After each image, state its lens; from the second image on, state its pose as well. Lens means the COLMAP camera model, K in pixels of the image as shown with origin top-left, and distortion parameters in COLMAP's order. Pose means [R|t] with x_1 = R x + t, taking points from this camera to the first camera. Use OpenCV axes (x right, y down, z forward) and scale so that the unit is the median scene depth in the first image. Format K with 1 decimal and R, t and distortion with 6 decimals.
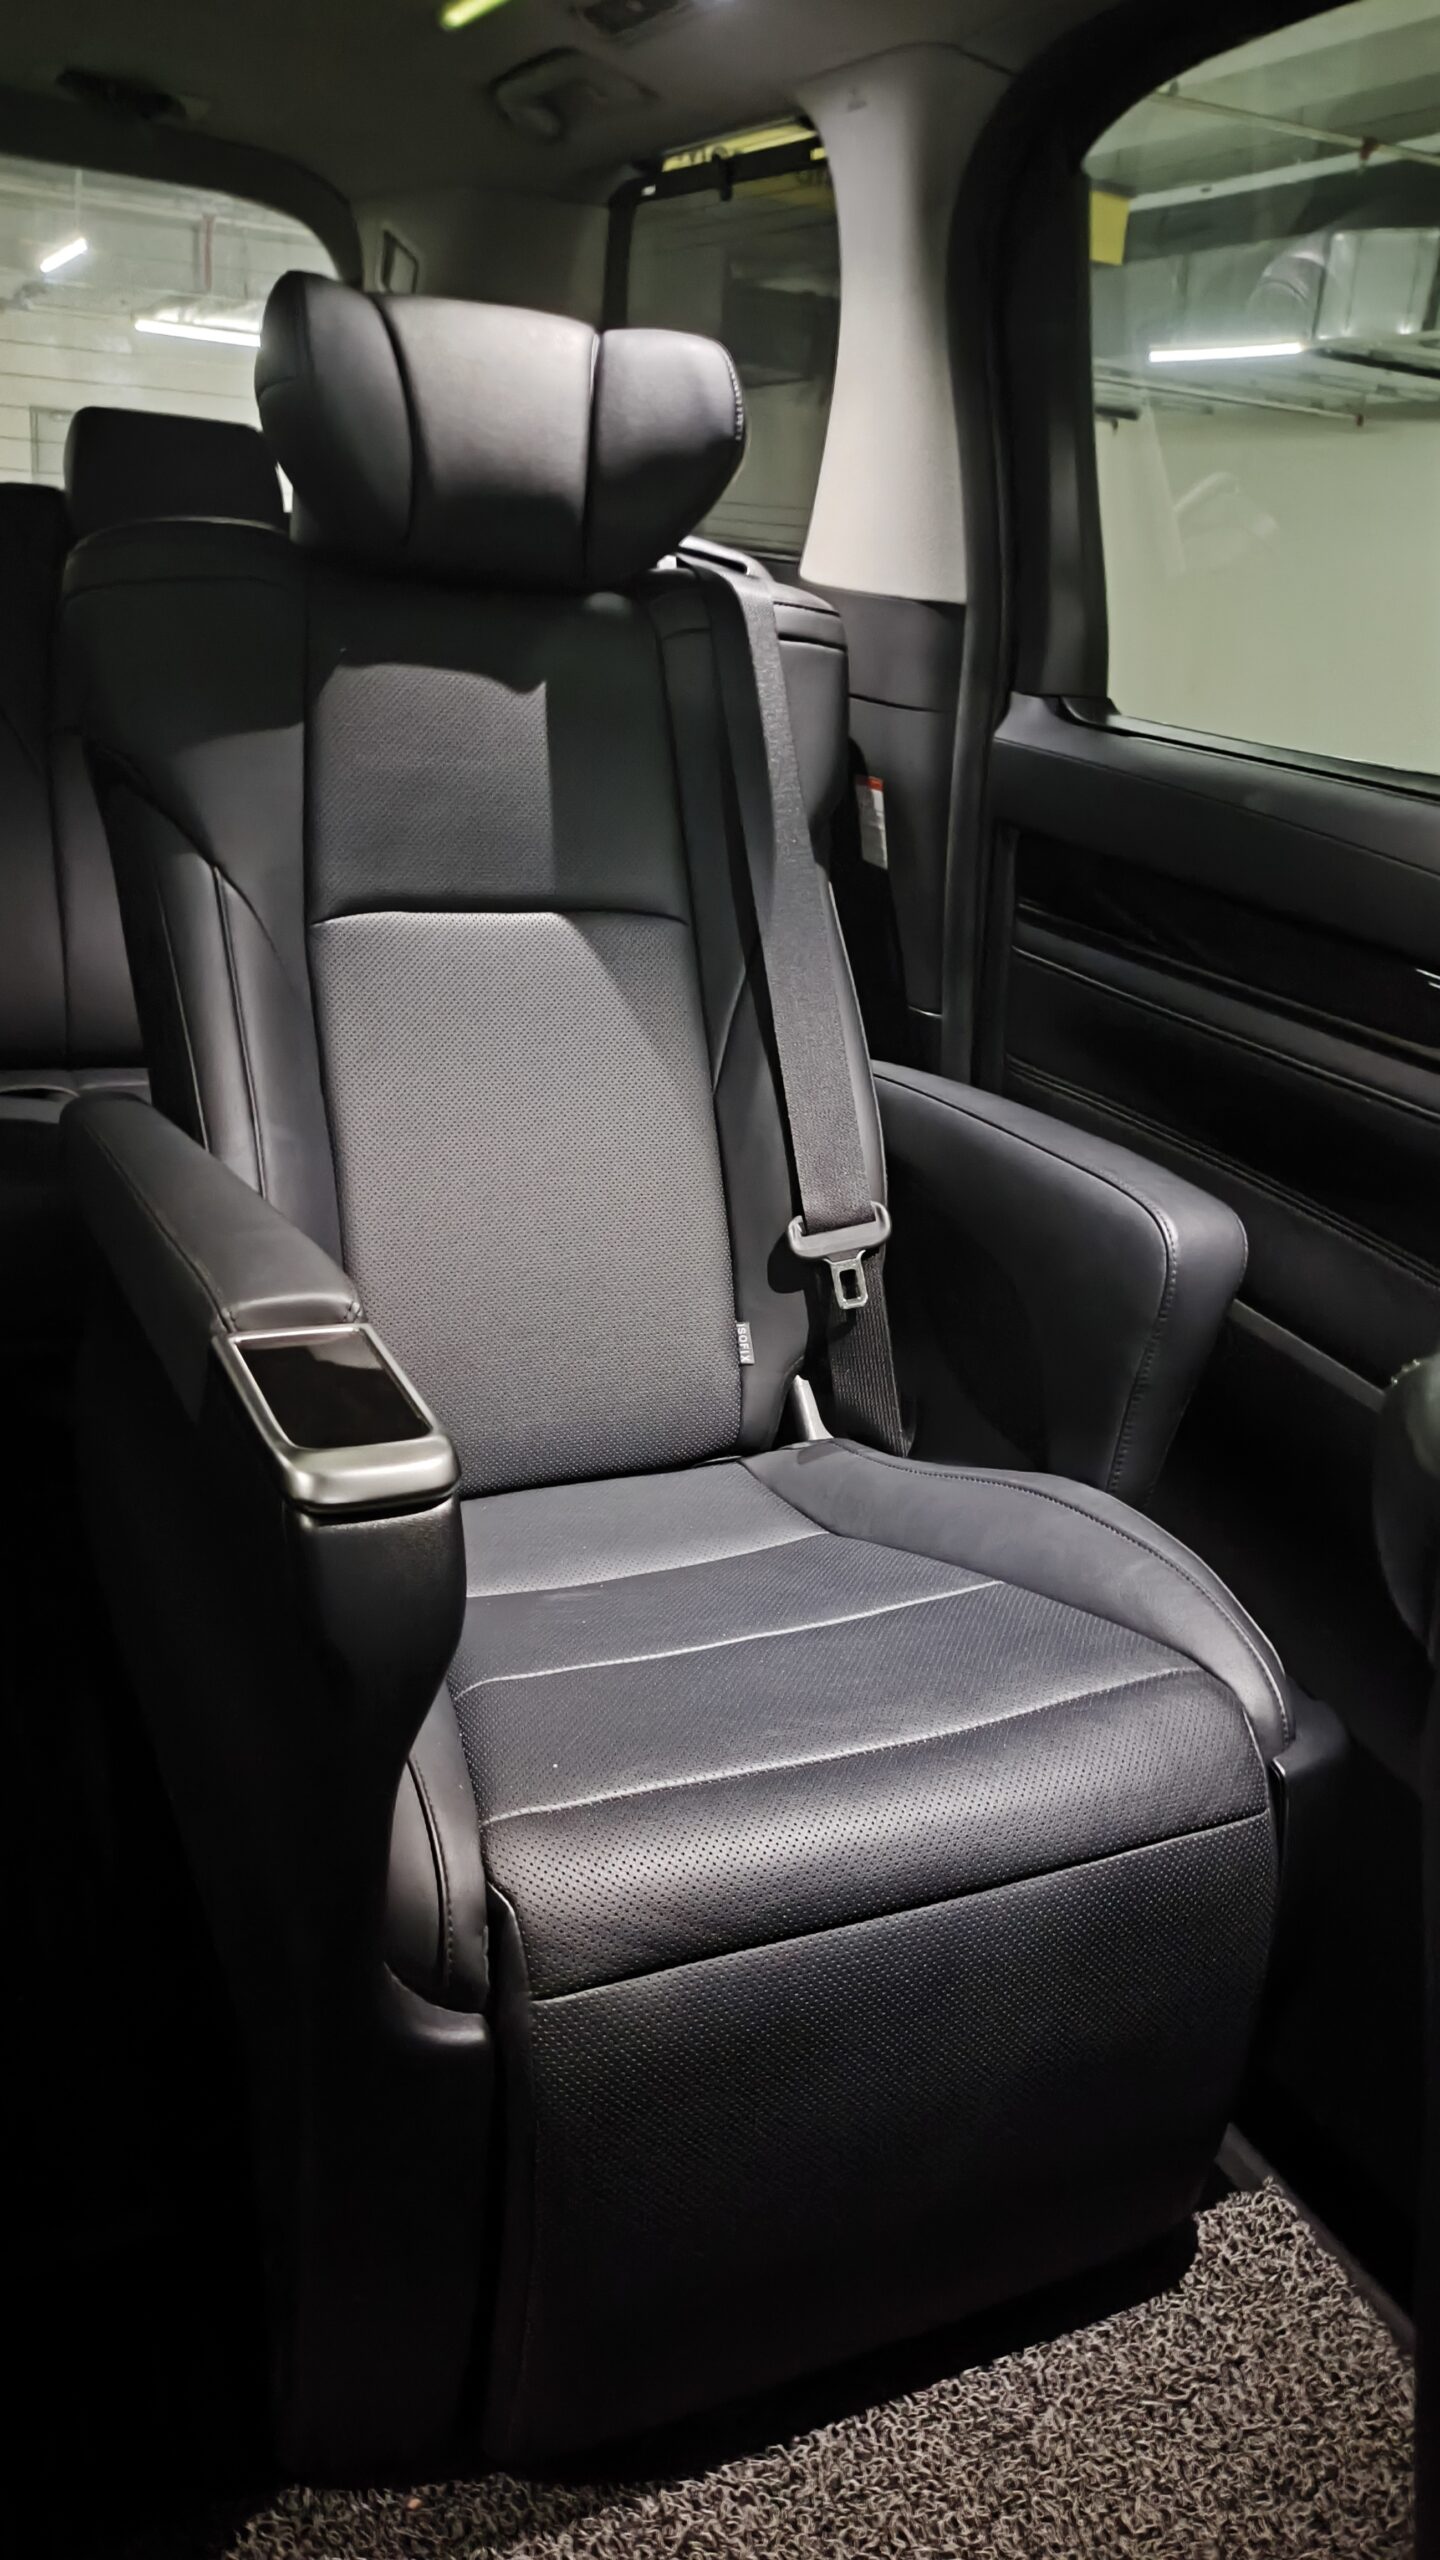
lens RADIAL K [[1907.4, 0, 710.3], [0, 1907.4, 1282.9], [0, 0, 1]] dist [0.041705, -0.070732]
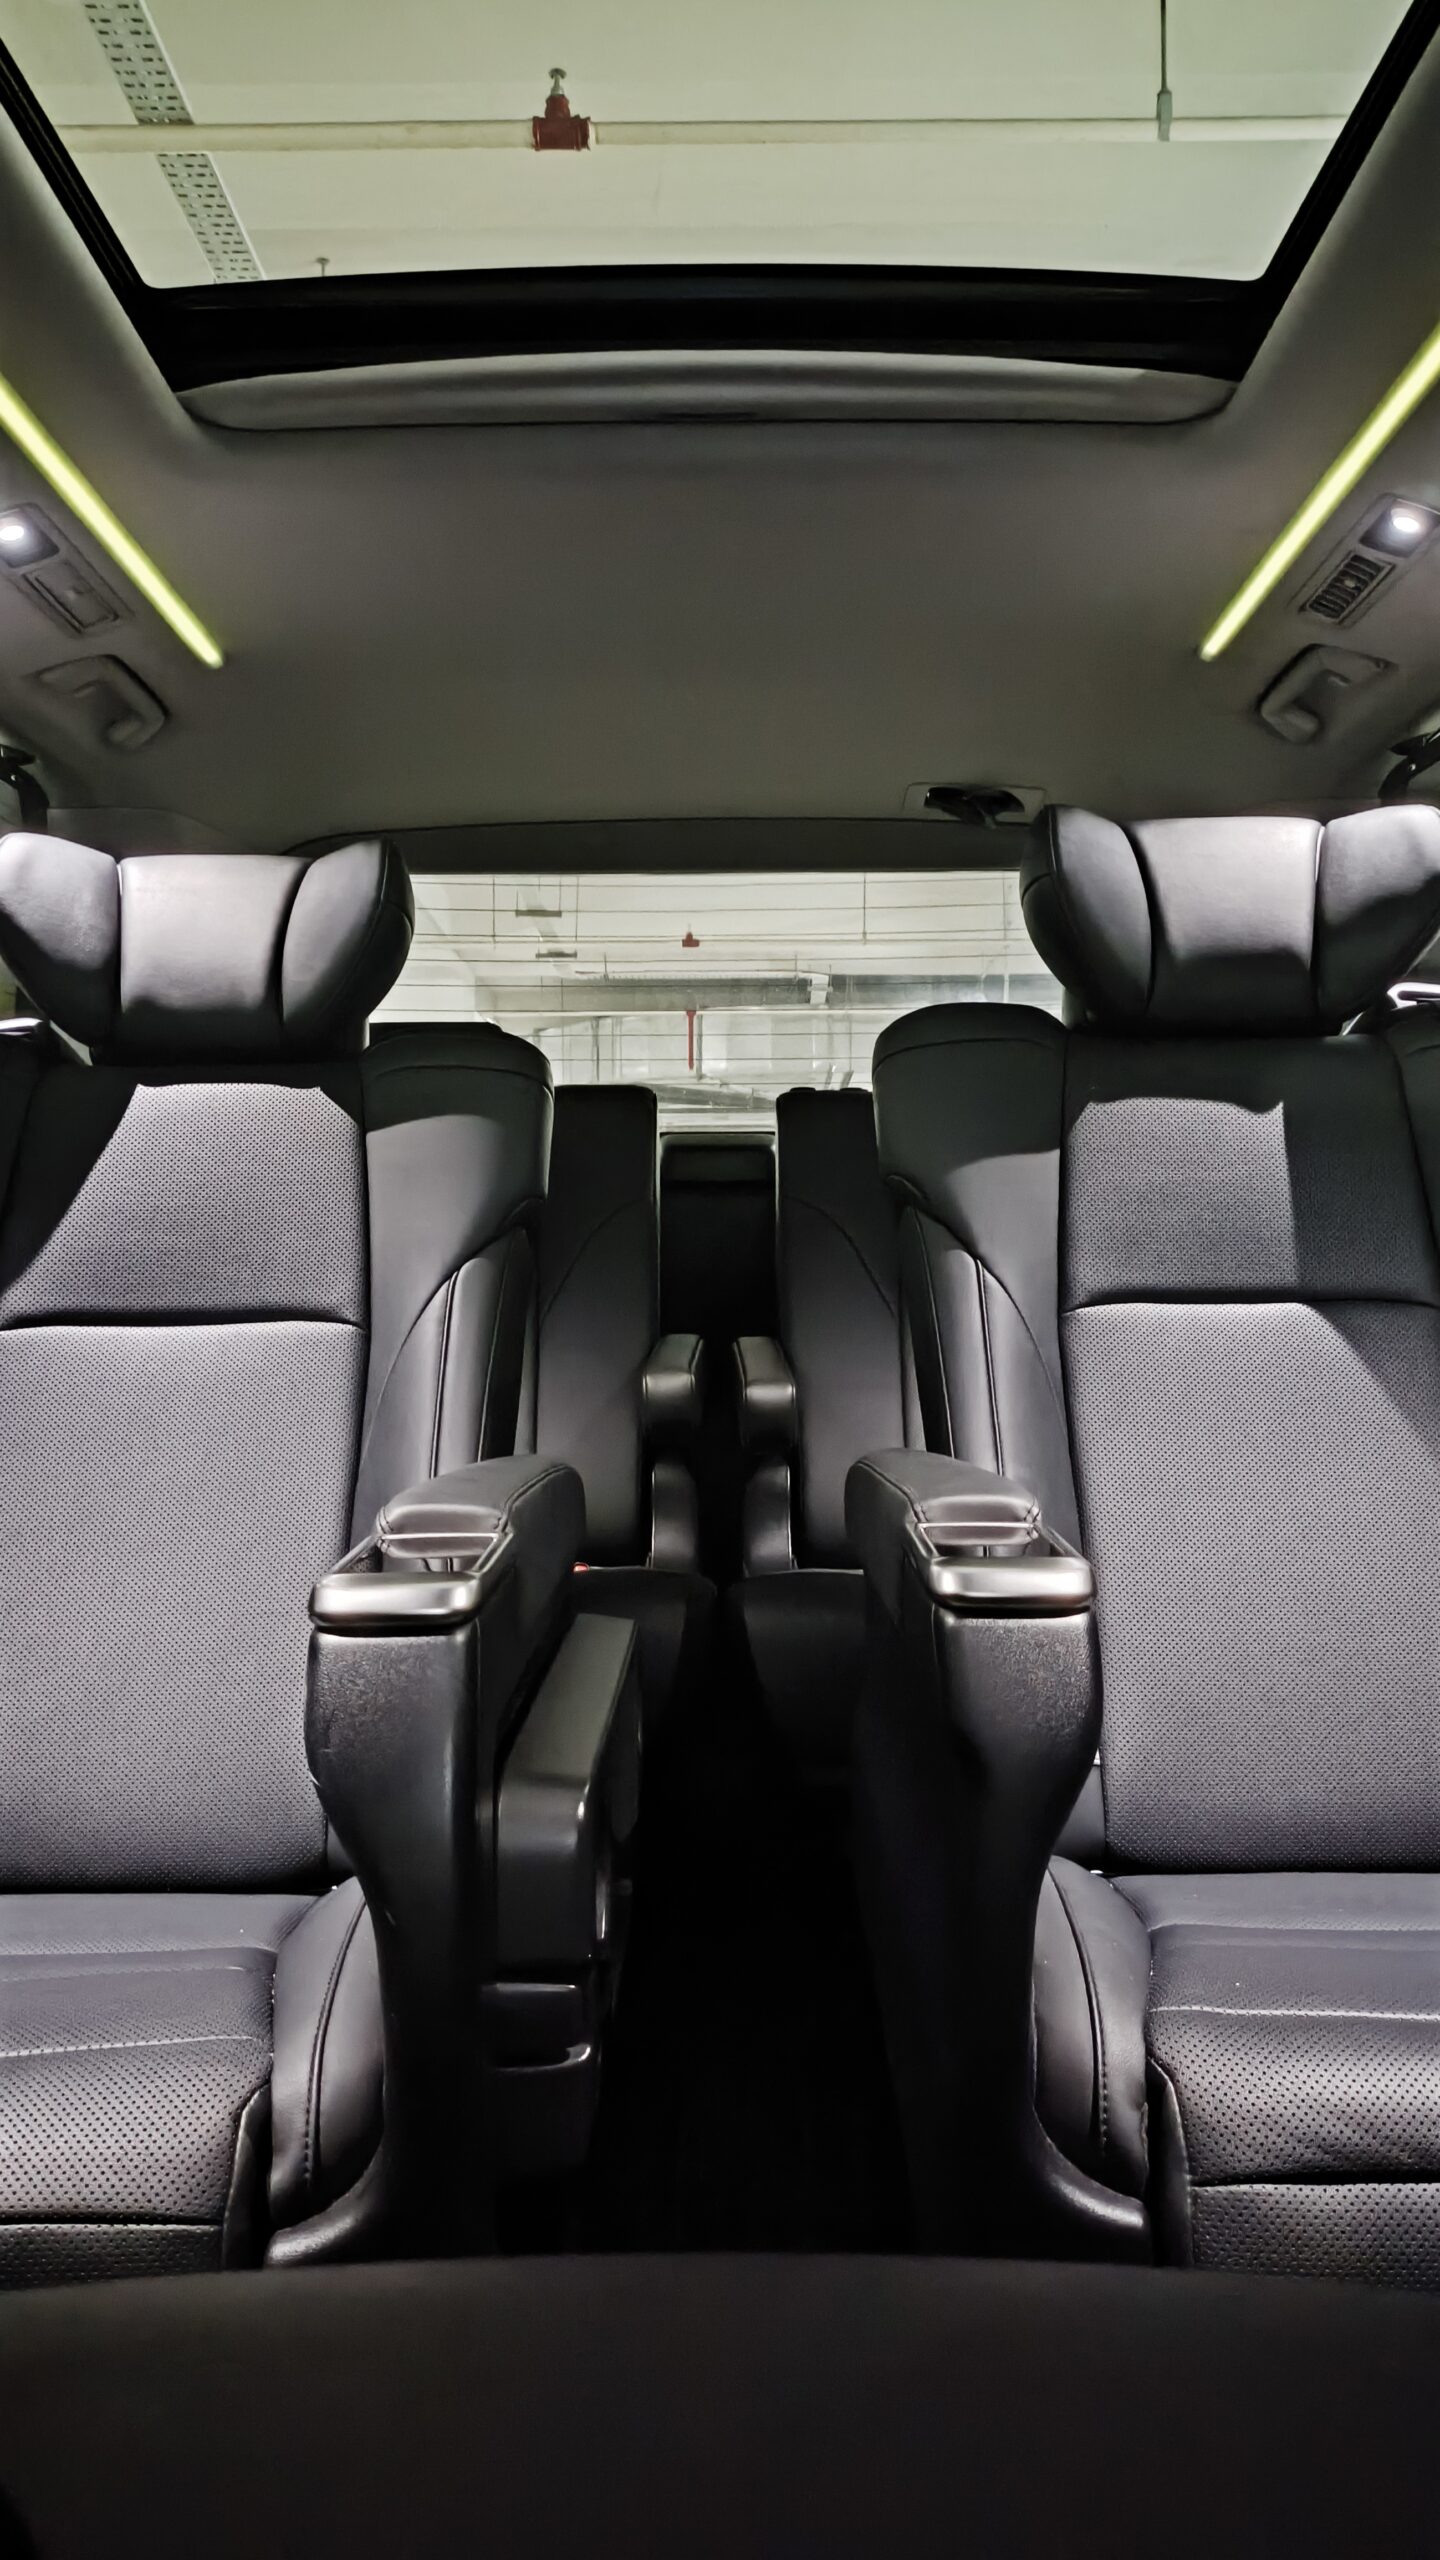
lens RADIAL K [[1907.4, 0, 713.7], [0, 1907.4, 1277.5], [0, 0, 1]] dist [0.041705, -0.070732]
pose [[0.895067, -0.092552, -0.436221, 0.099664], [-0.069886, 0.937024, -0.342202, 0.195250], [0.440421, 0.336780, 0.832231, -0.029008]]
